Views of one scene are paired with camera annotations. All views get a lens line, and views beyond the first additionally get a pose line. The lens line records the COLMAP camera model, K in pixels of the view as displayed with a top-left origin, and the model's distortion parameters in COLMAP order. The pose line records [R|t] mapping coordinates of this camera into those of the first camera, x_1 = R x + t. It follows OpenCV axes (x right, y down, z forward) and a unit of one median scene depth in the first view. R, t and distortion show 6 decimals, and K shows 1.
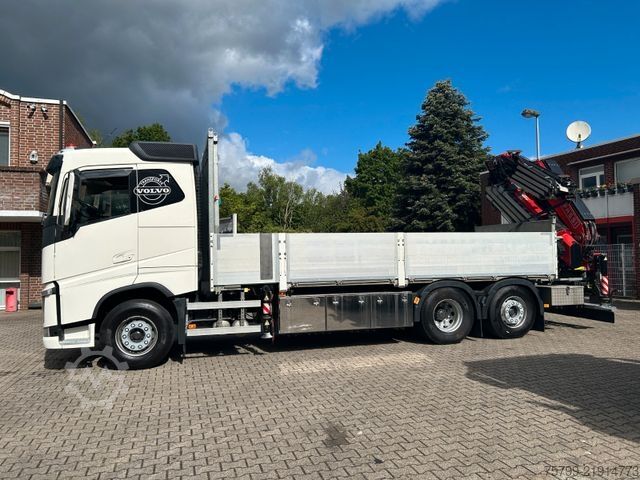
lens RADIAL K [[483.2, 0, 315.2], [0, 483.2, 240.4], [0, 0, 1]] dist [0.040771, -0.033377]
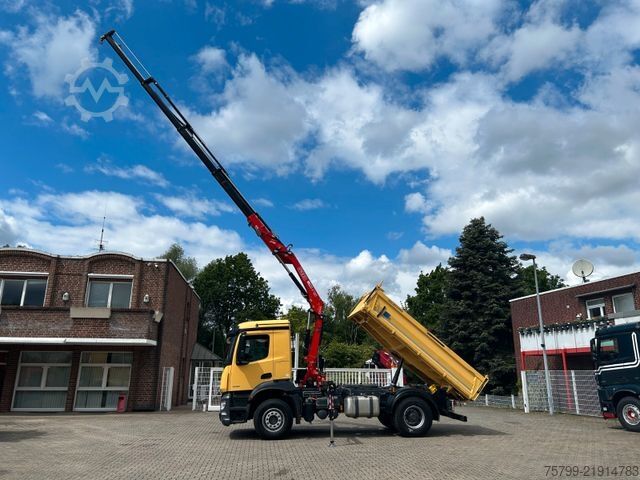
lens RADIAL K [[483.2, 0, 320.1], [0, 483.2, 242.4], [0, 0, 1]] dist [0.040771, -0.033377]
pose [[0.987031, -0.023186, -0.158848, 0.216177], [-0.012495, 0.975417, -0.220014, -0.040127], [0.160044, 0.219146, 0.962477, -0.453232]]
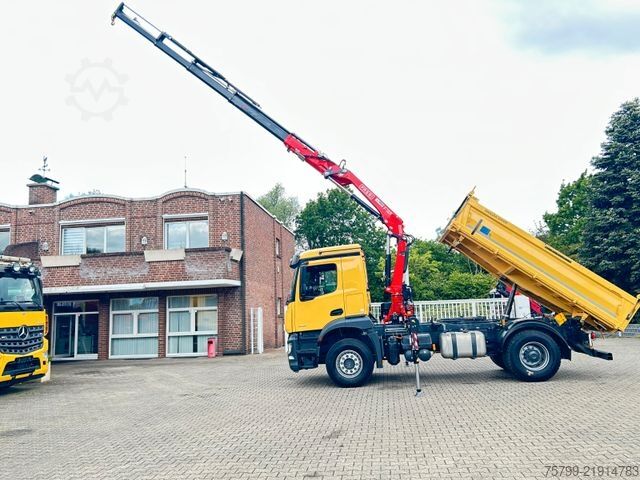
lens RADIAL K [[514.6, 0, 320.8], [0, 514.6, 241.8], [0, 0, 1]] dist [0.062925, -0.069952]
pose [[0.917643, -0.079651, -0.389341, 0.274508], [0.046419, 0.994485, -0.094045, -0.025410], [0.394685, 0.068227, 0.916280, -0.223471]]
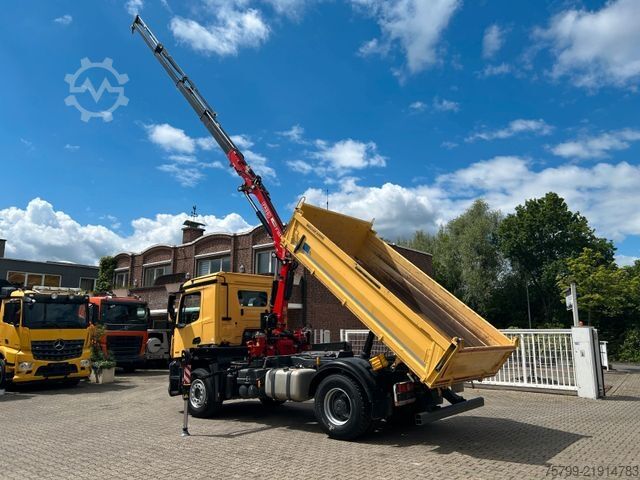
lens RADIAL K [[490.9, 0, 319.8], [0, 490.9, 253.6], [0, 0, 1]] dist [0.033773, -0.024020]
pose [[0.544809, -0.128474, -0.828660, 0.882157], [0.031202, 0.990615, -0.133070, -0.014110], [0.837980, 0.046642, 0.543705, 0.416418]]
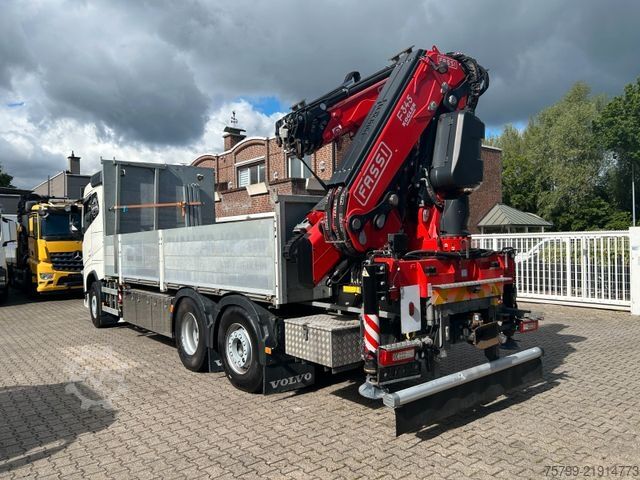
lens RADIAL K [[490.9, 0, 316.8], [0, 490.9, 245.0], [0, 0, 1]] dist [0.033773, -0.024020]
pose [[0.361164, 0.004803, -0.932490, 0.857678], [0.051855, 0.998336, 0.025226, 0.000964], [0.931059, -0.057465, 0.360314, 0.714412]]
